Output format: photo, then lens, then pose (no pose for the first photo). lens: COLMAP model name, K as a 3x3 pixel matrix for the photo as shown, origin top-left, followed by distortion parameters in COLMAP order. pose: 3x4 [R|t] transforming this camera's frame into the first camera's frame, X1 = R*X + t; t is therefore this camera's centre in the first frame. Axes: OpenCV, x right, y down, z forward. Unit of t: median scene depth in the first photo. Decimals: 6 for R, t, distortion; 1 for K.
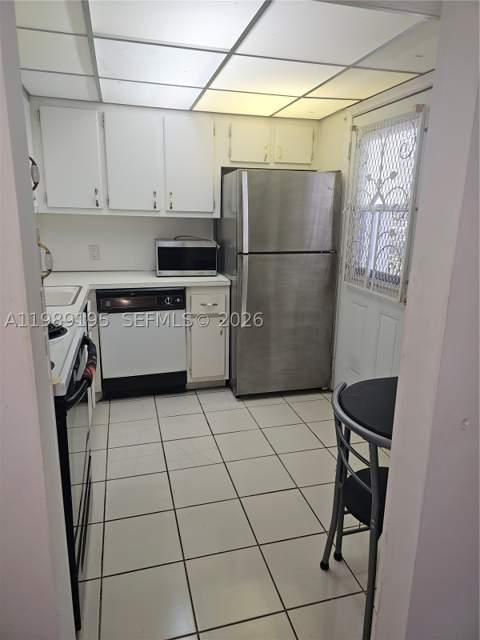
lens RADIAL K [[427.0, 0, 240.0], [0, 427.0, 320.0], [0, 0, 1]] dist [0.051614, -0.048330]
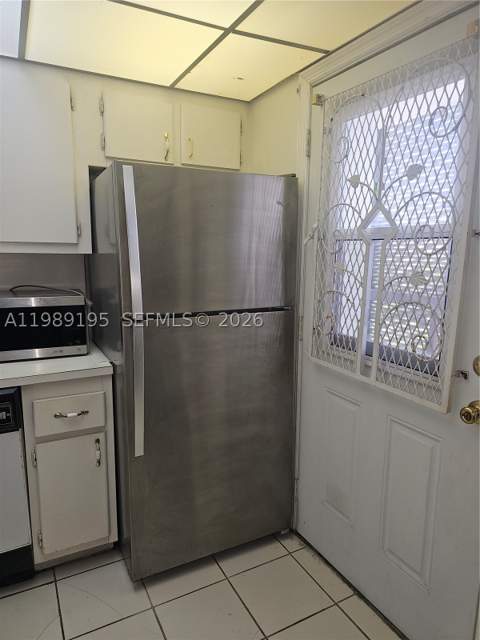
lens RADIAL K [[427.0, 0, 240.0], [0, 427.0, 320.0], [0, 0, 1]] dist [0.051614, -0.048330]
pose [[0.974767, -0.042216, 0.219196, 0.019278], [0.060199, 0.995288, -0.076017, -0.103371], [-0.214954, 0.087294, 0.972715, 0.445461]]
